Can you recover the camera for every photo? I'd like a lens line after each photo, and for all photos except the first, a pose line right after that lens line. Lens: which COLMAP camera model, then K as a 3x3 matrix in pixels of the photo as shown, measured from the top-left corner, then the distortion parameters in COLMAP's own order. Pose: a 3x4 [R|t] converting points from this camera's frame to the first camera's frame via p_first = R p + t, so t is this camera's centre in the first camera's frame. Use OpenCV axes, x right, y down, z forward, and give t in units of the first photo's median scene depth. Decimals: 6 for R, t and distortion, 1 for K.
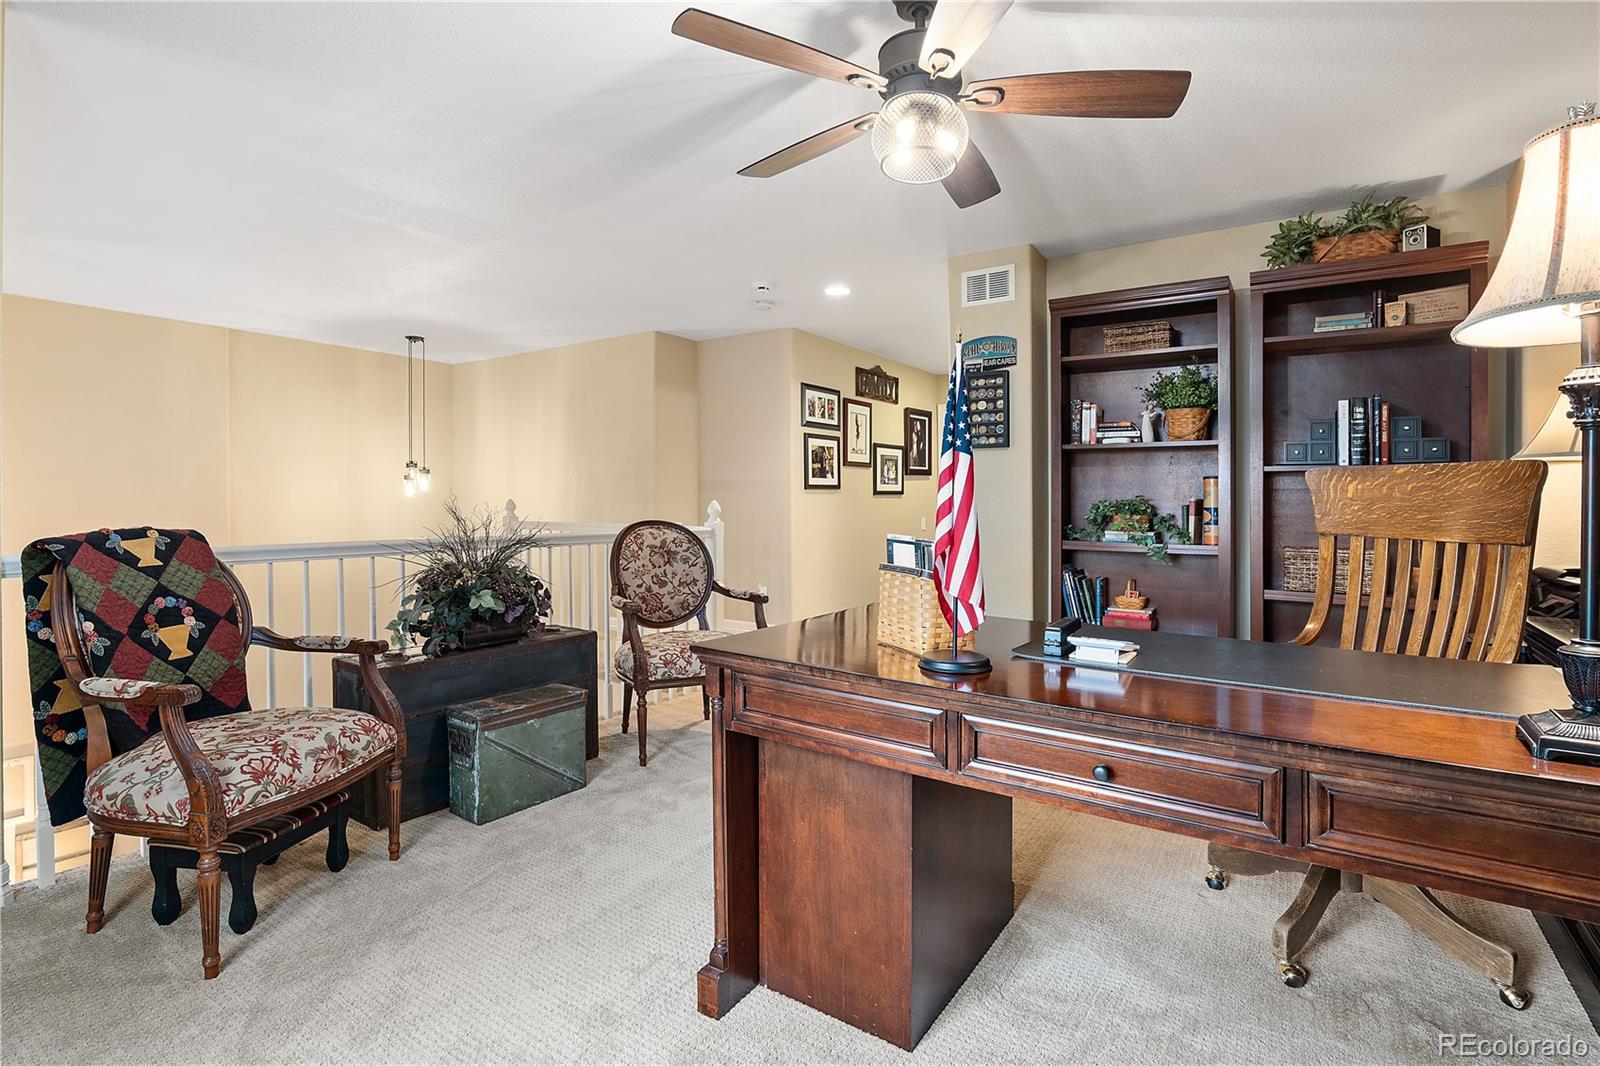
lens RADIAL K [[778.7, 0, 800.8], [0, 778.7, 511.7], [0, 0, 1]] dist [-0.022868, 0.000266]
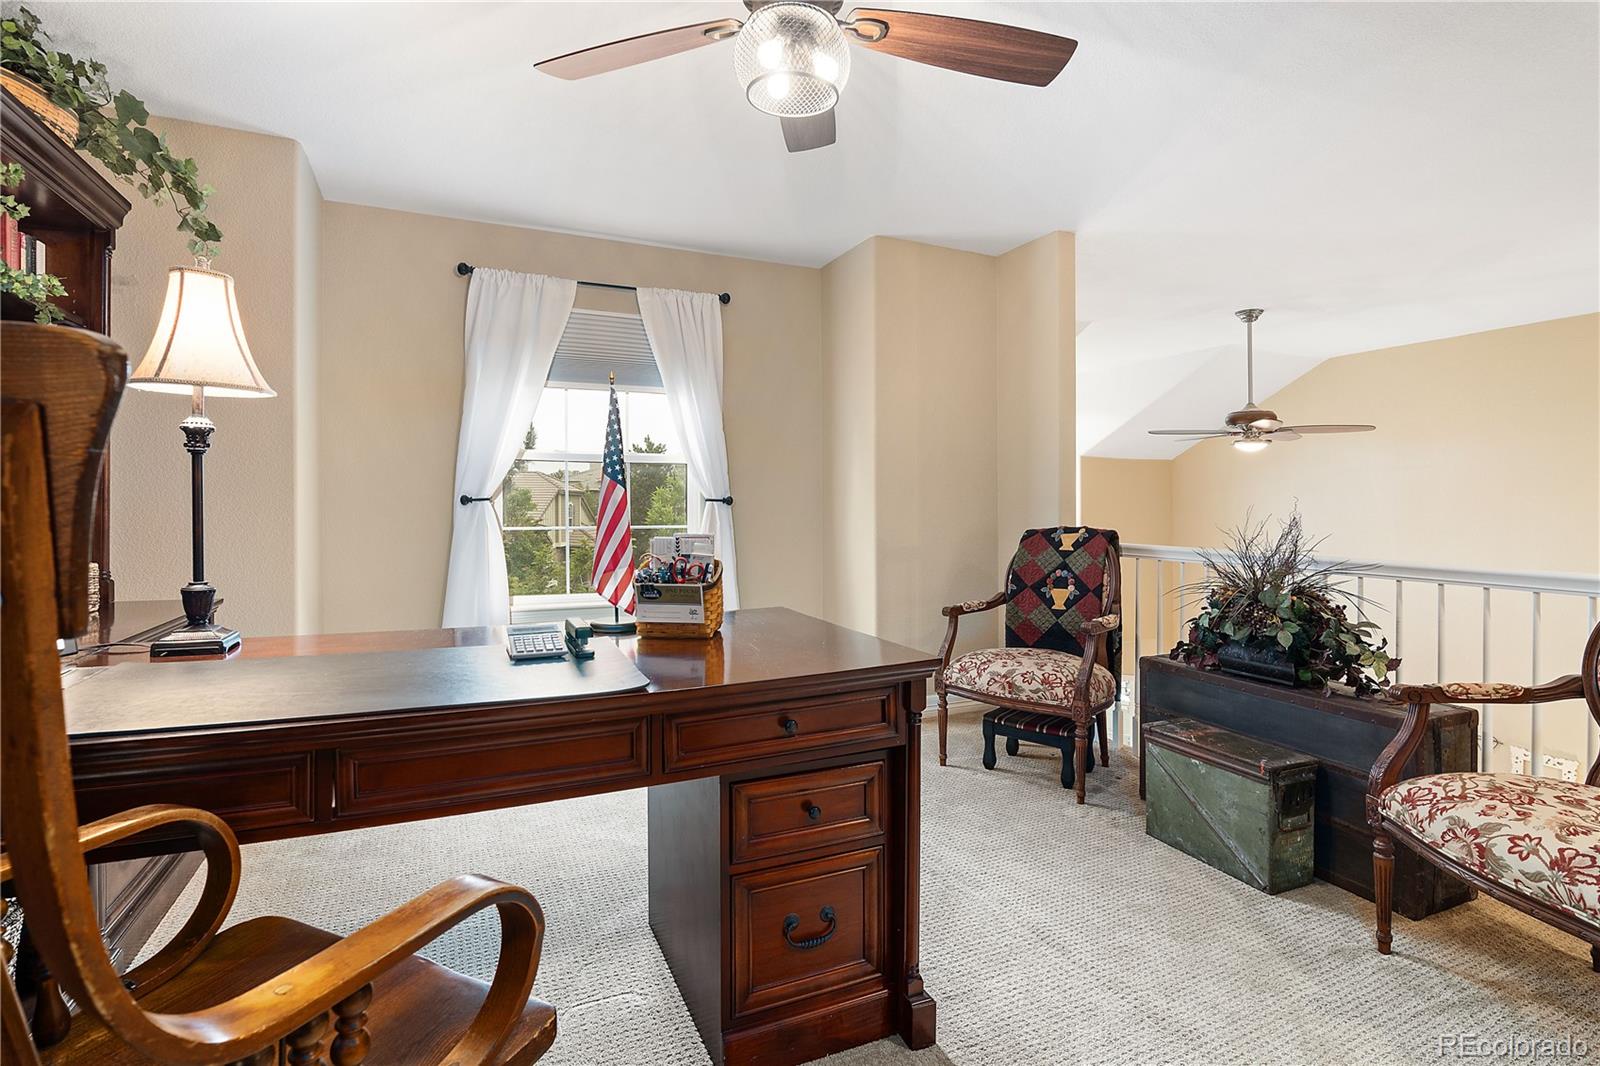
lens RADIAL K [[778.7, 0, 800.8], [0, 778.7, 511.7], [0, 0, 1]] dist [-0.022868, 0.000266]
pose [[-0.537128, 0.003315, -0.843494, 0.816912], [-0.020005, 0.999661, 0.016667, -0.025938], [0.843263, 0.025827, -0.536880, 1.391065]]
